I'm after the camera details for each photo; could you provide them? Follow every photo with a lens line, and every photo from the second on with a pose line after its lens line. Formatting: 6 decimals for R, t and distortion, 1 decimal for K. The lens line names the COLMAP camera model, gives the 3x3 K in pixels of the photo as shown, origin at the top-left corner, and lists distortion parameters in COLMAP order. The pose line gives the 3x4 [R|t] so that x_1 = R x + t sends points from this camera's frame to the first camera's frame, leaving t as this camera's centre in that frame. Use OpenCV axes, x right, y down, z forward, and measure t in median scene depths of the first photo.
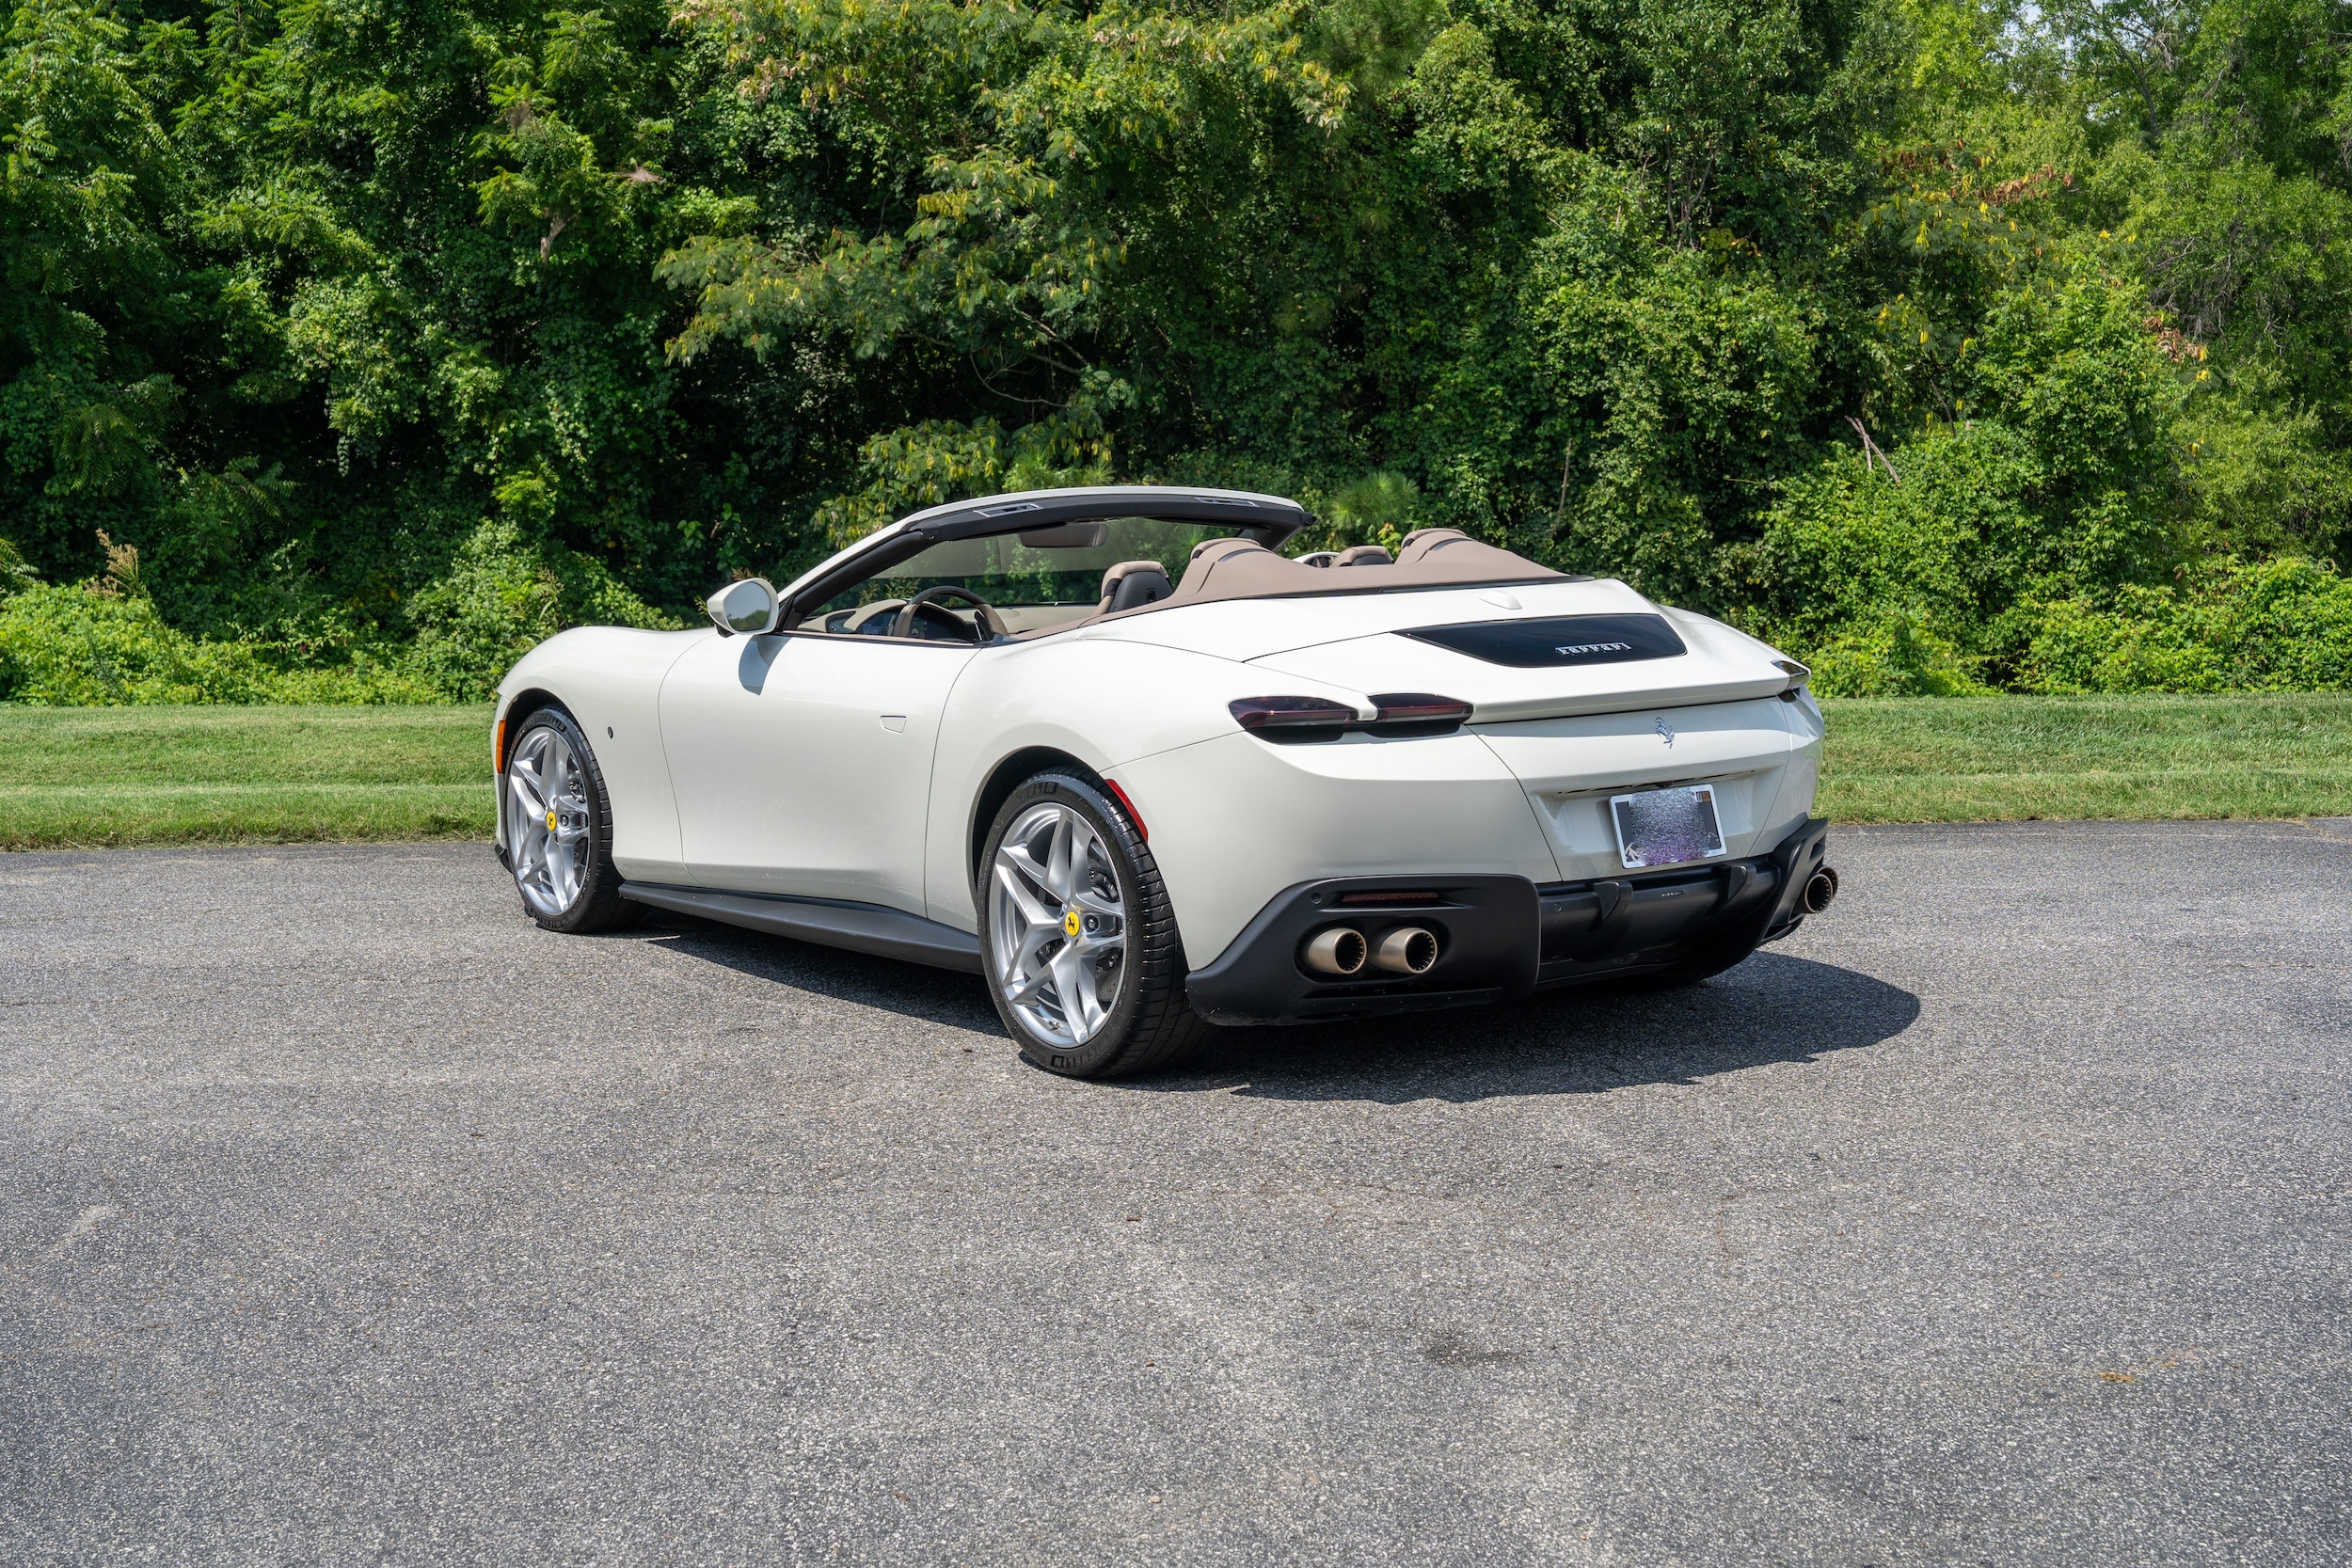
lens RADIAL K [[3335.3, 0, 1171.2], [0, 3335.3, 805.7], [0, 0, 1]] dist [0.010140, -0.007238]
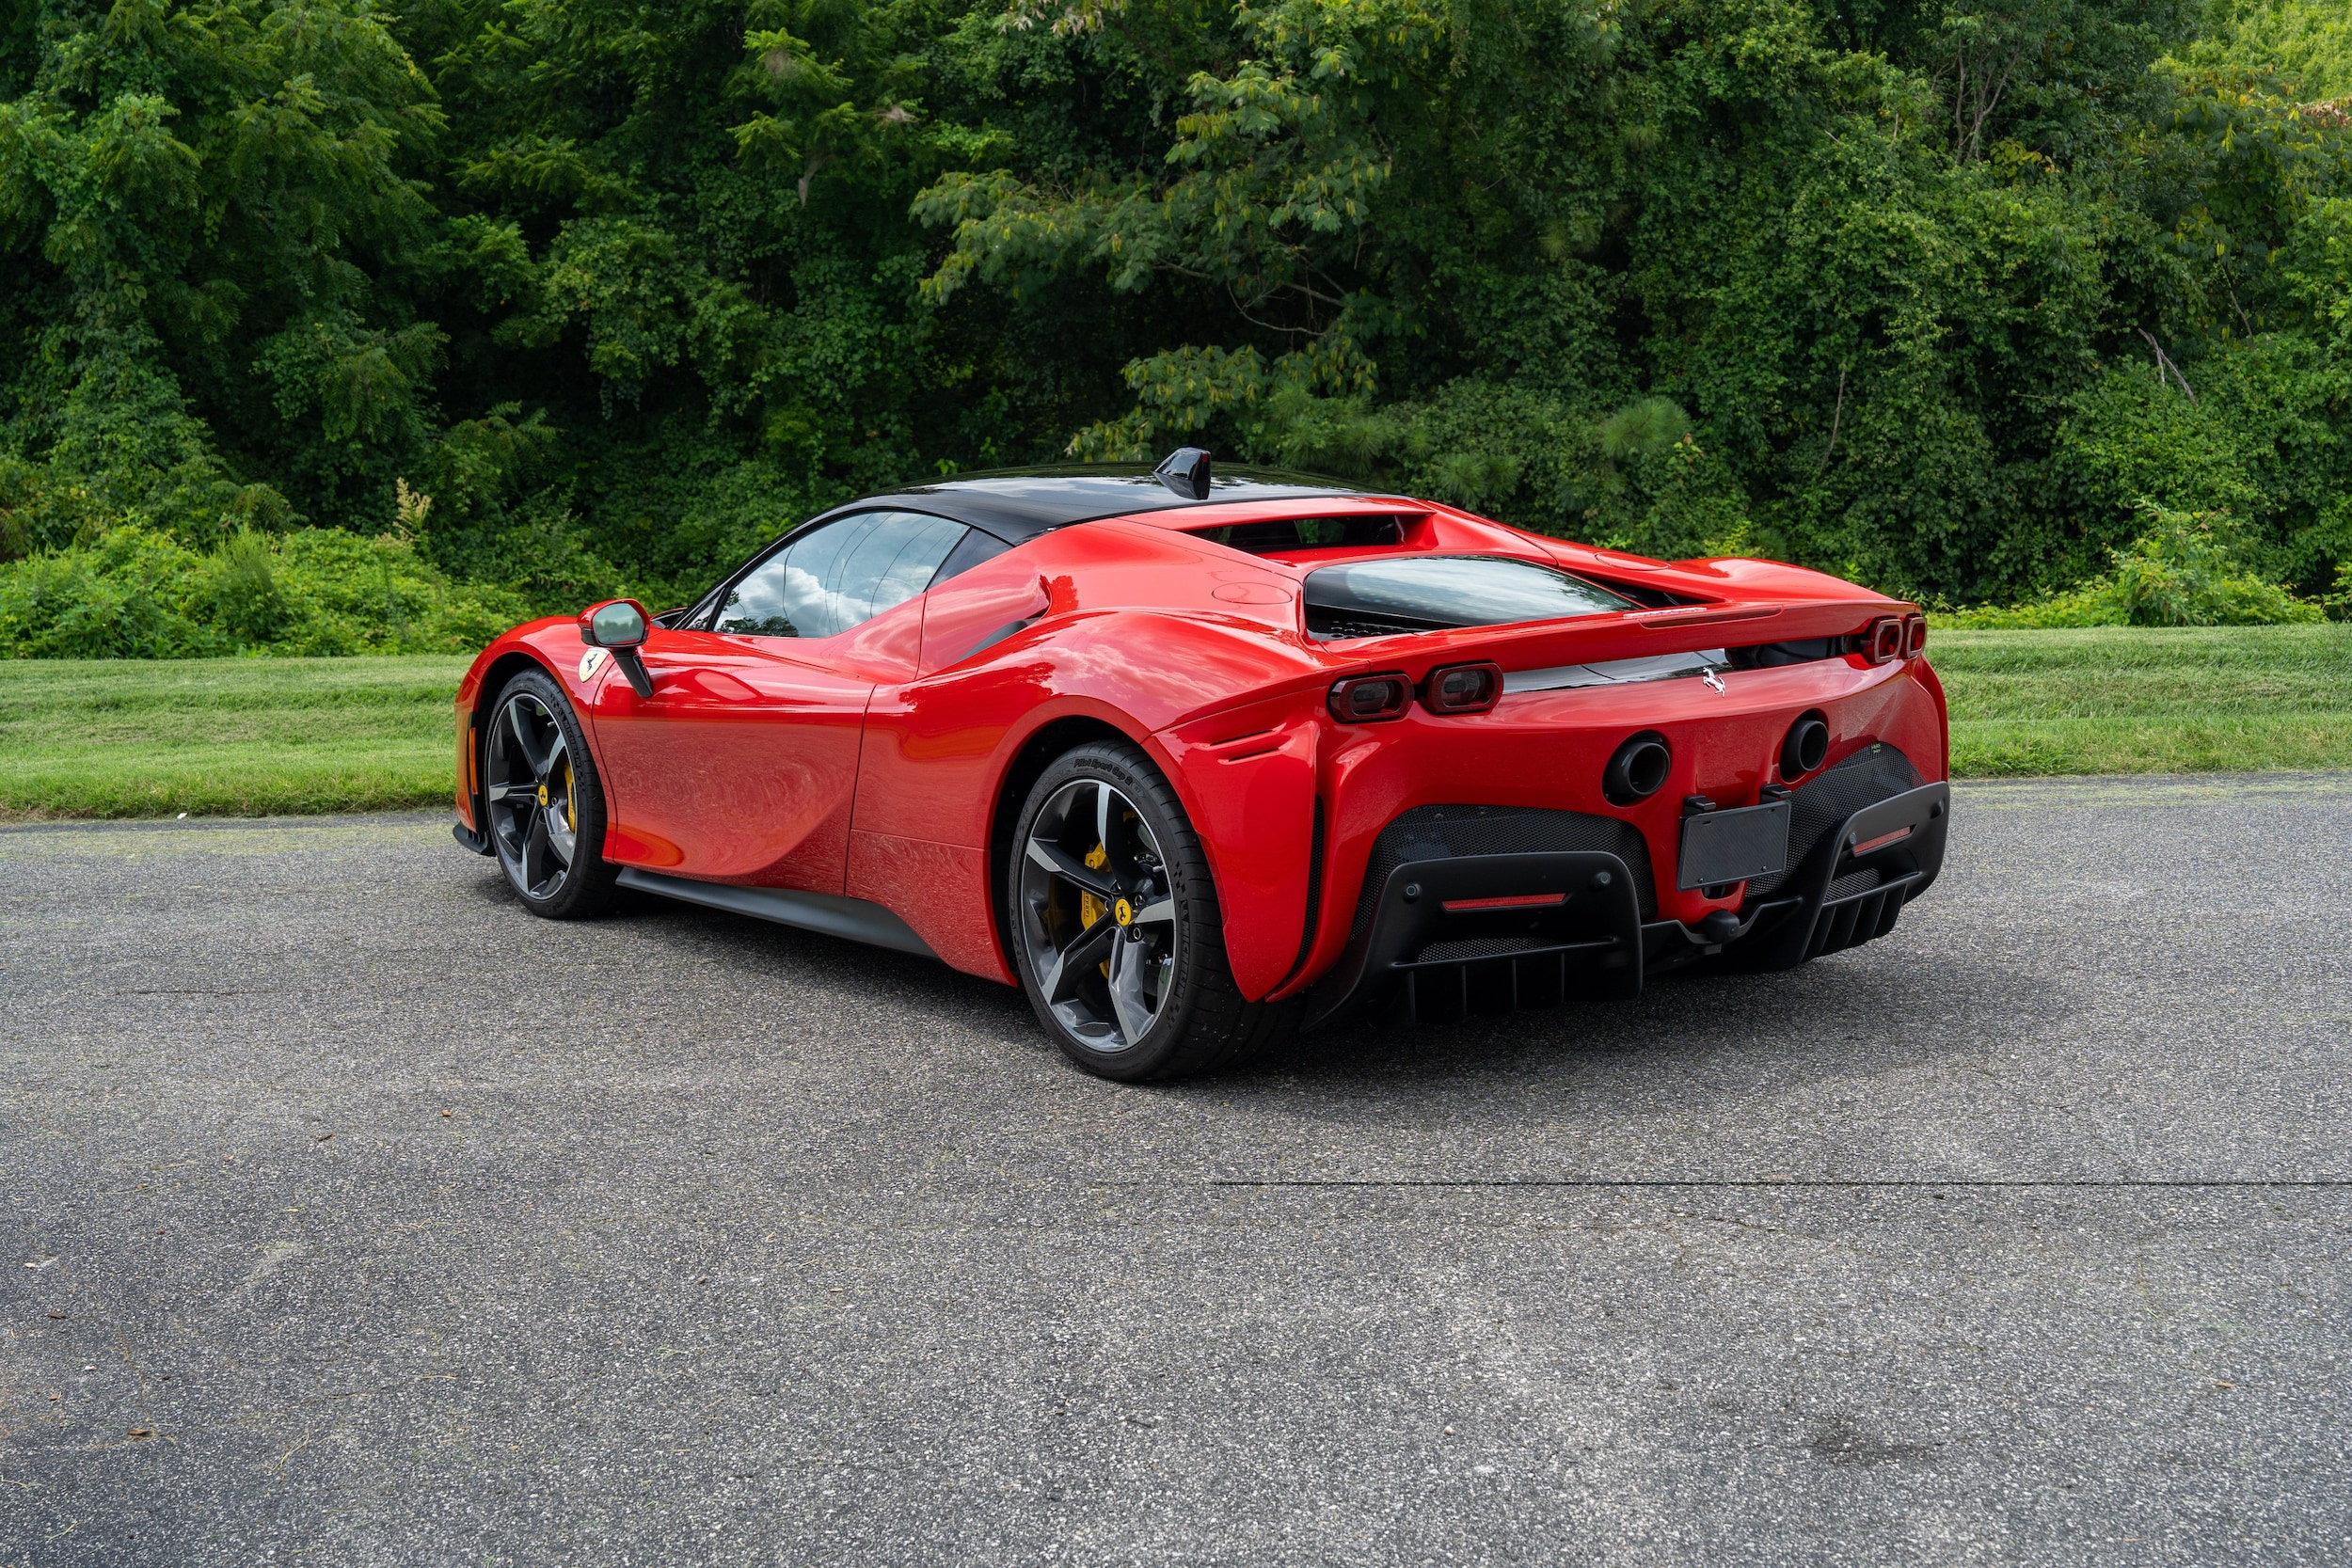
lens RADIAL K [[3281.1, 0, 1173.4], [0, 3281.1, 811.2], [0, 0, 1]] dist [0.003447, 0.011093]
pose [[0.997088, -0.007297, -0.075914, -0.016722], [0.009103, 0.999683, 0.023475, -0.013542], [0.075718, -0.024097, 0.996838, 0.143241]]
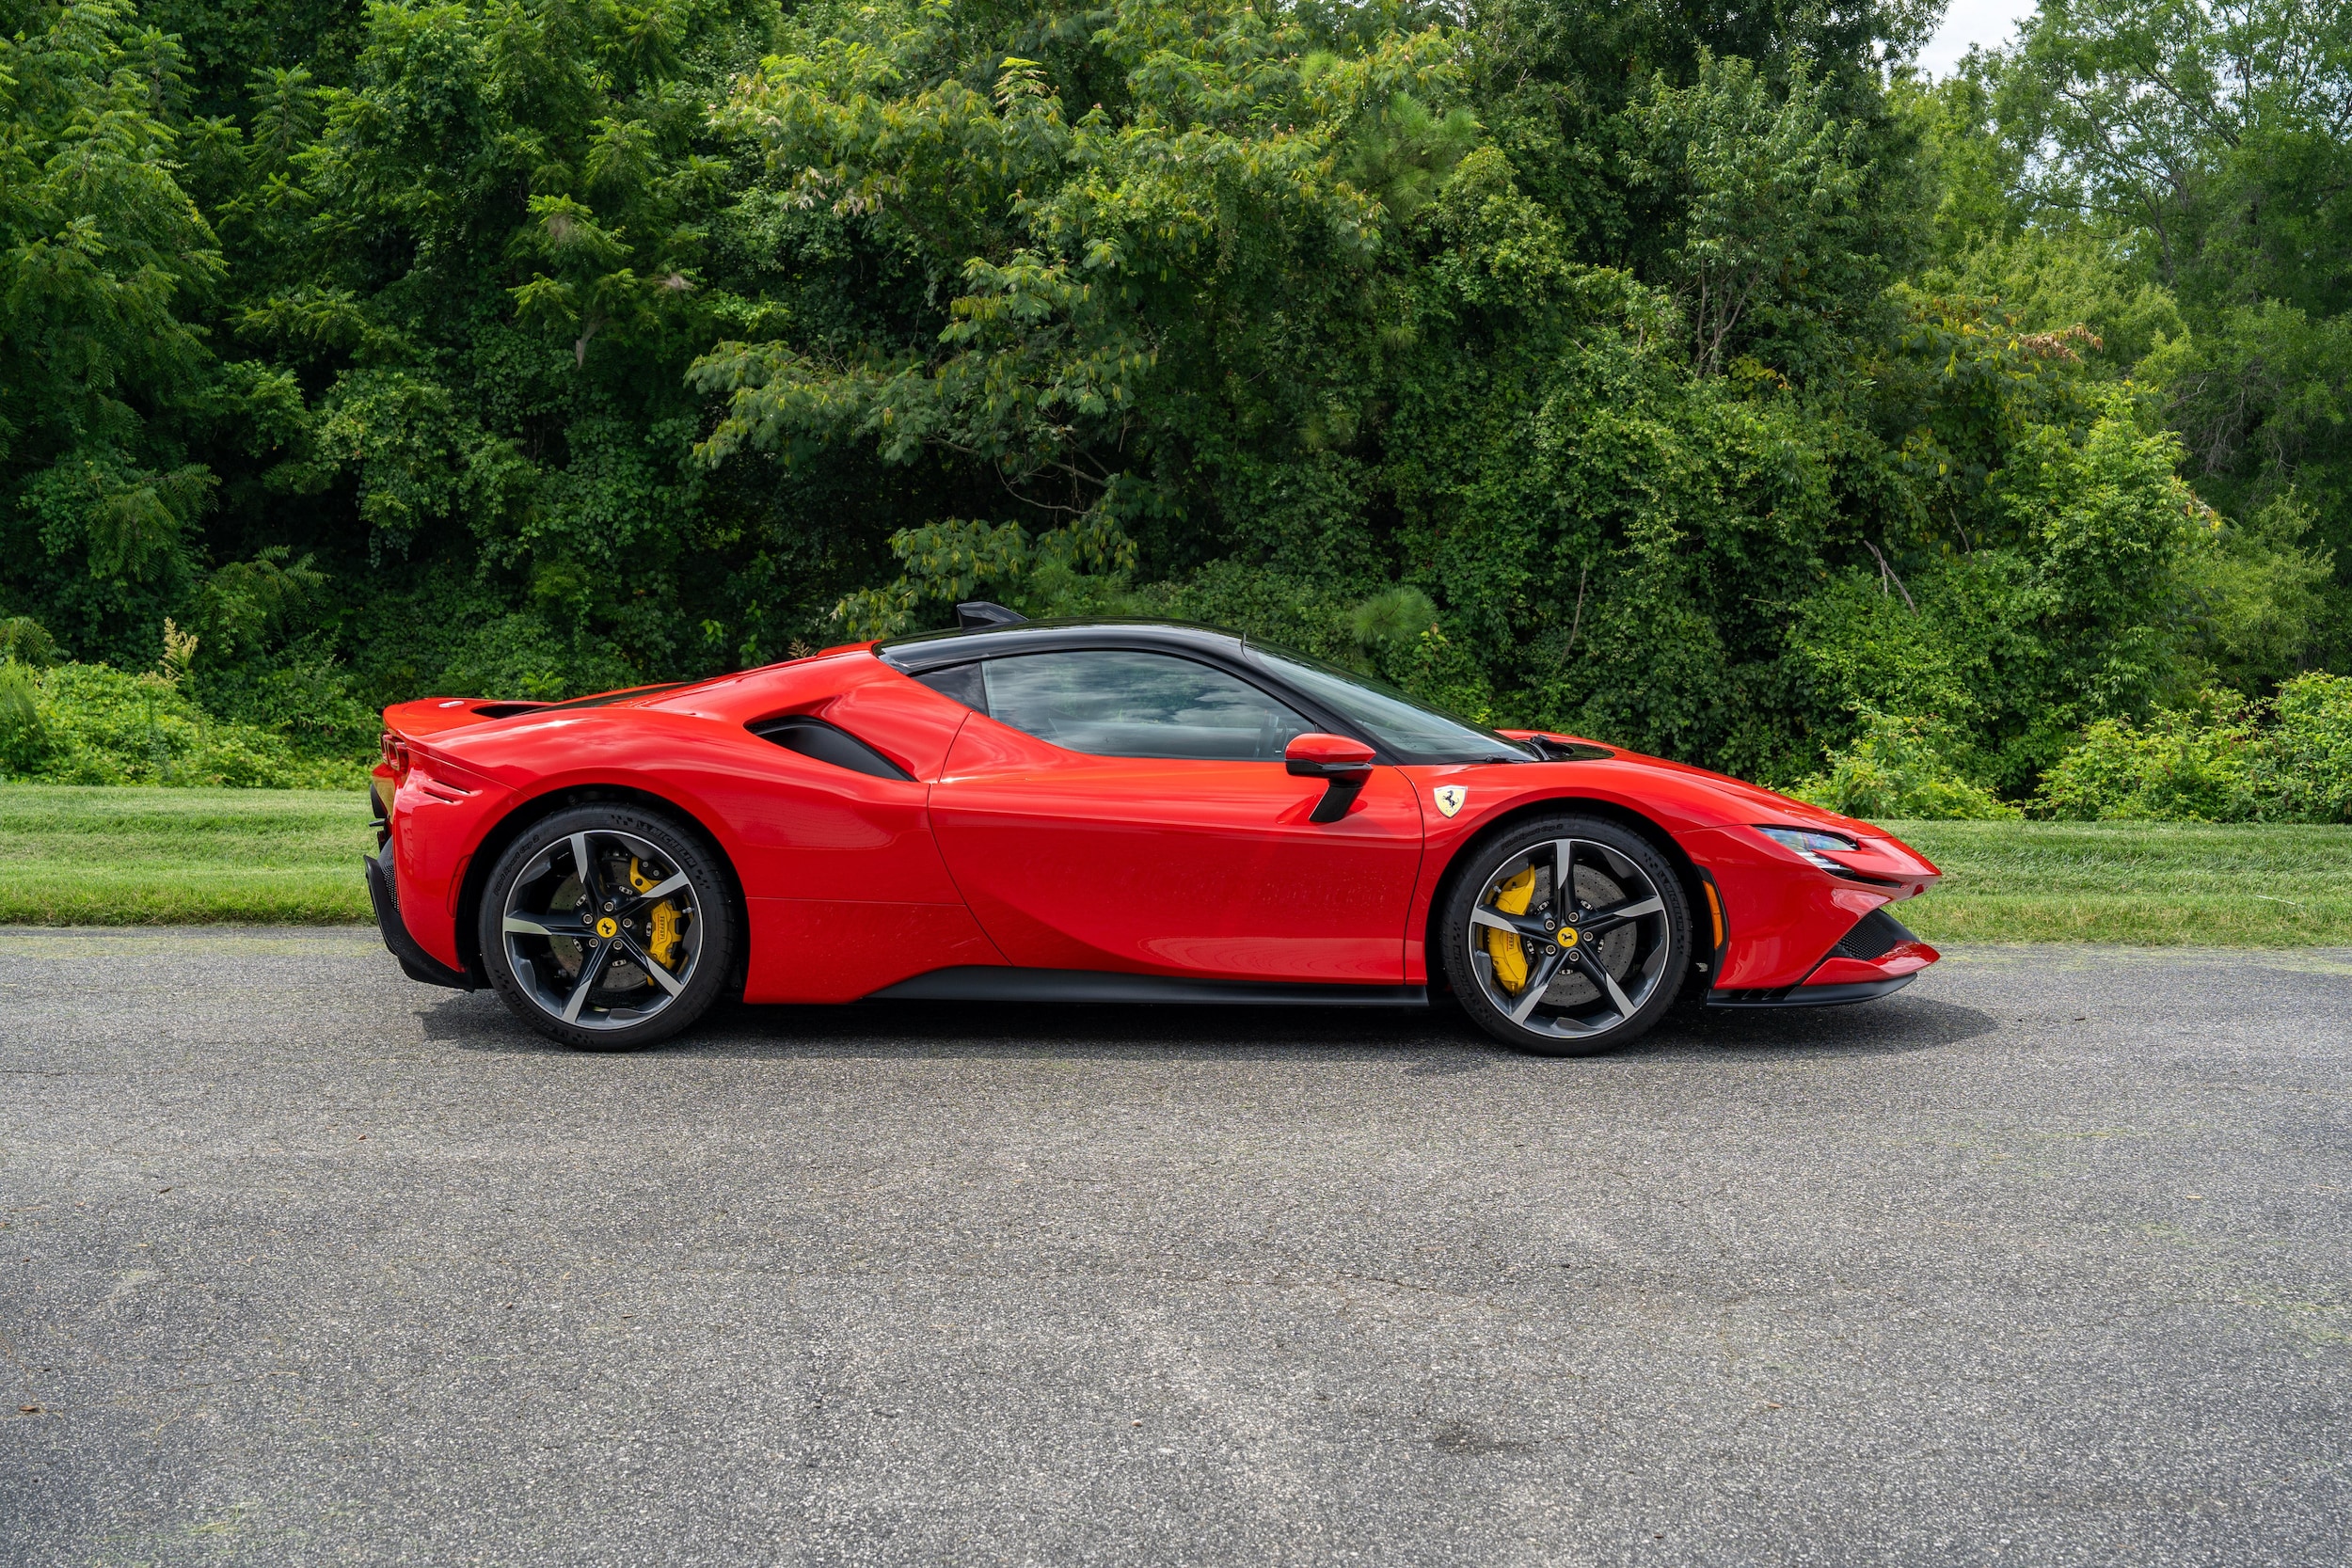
lens RADIAL K [[3326.6, 0, 1172.4], [0, 3326.6, 813.1], [0, 0, 1]] dist [0.003284, 0.022612]
pose [[0.999714, 0.023791, -0.002406, -0.005438], [-0.023854, 0.999249, -0.030548, 0.003618], [0.001677, 0.030597, 0.999530, -0.023564]]
